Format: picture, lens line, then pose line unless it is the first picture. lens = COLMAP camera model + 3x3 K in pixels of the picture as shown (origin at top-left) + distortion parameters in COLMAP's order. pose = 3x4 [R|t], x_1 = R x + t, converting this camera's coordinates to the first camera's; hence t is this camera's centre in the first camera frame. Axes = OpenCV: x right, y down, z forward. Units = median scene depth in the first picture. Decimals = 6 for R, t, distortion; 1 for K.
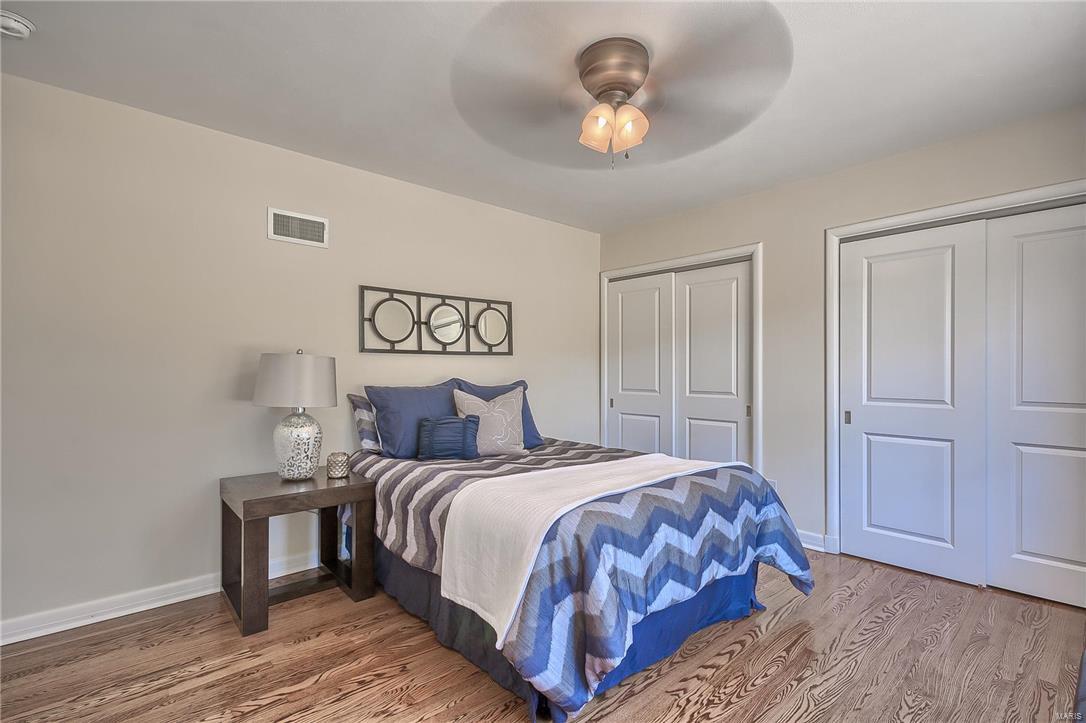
lens RADIAL K [[497.5, 0, 543.0], [0, 497.5, 361.5], [0, 0, 1]] dist [0.000112, -0.000006]
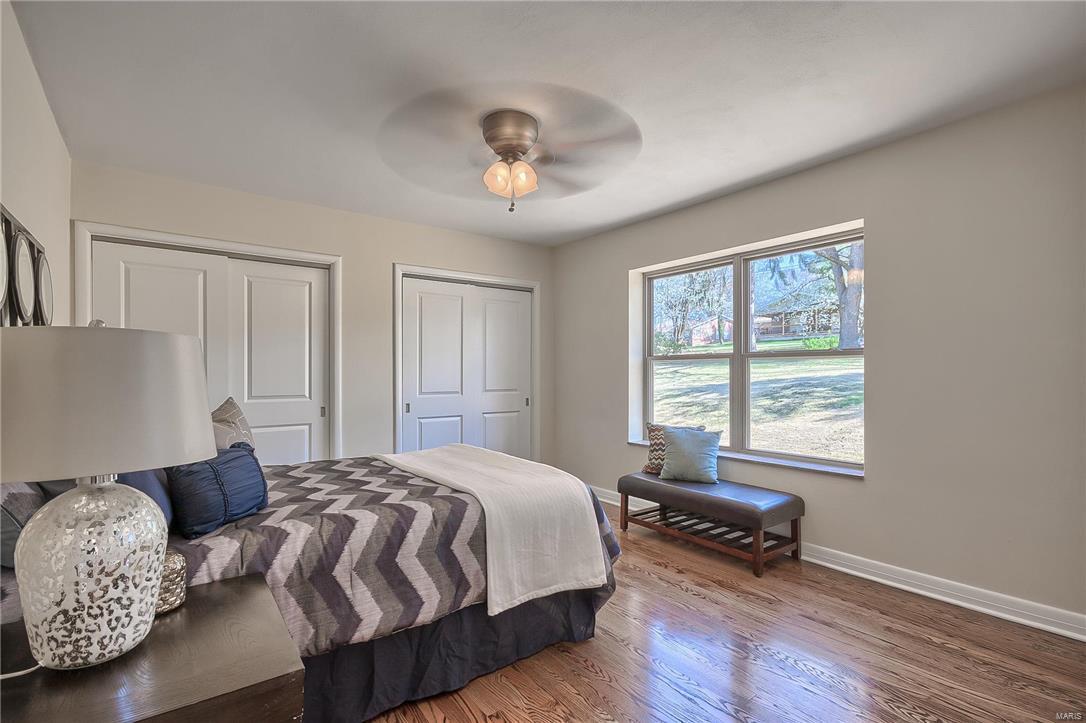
lens RADIAL K [[506.9, 0, 548.6], [0, 506.9, 370.7], [0, 0, 1]] dist [0.001408, 0.000170]
pose [[0.073974, -0.003193, 0.997255, -0.650549], [-0.021674, 0.999754, 0.004808, -0.003509], [-0.997025, -0.021970, 0.073887, 0.462121]]
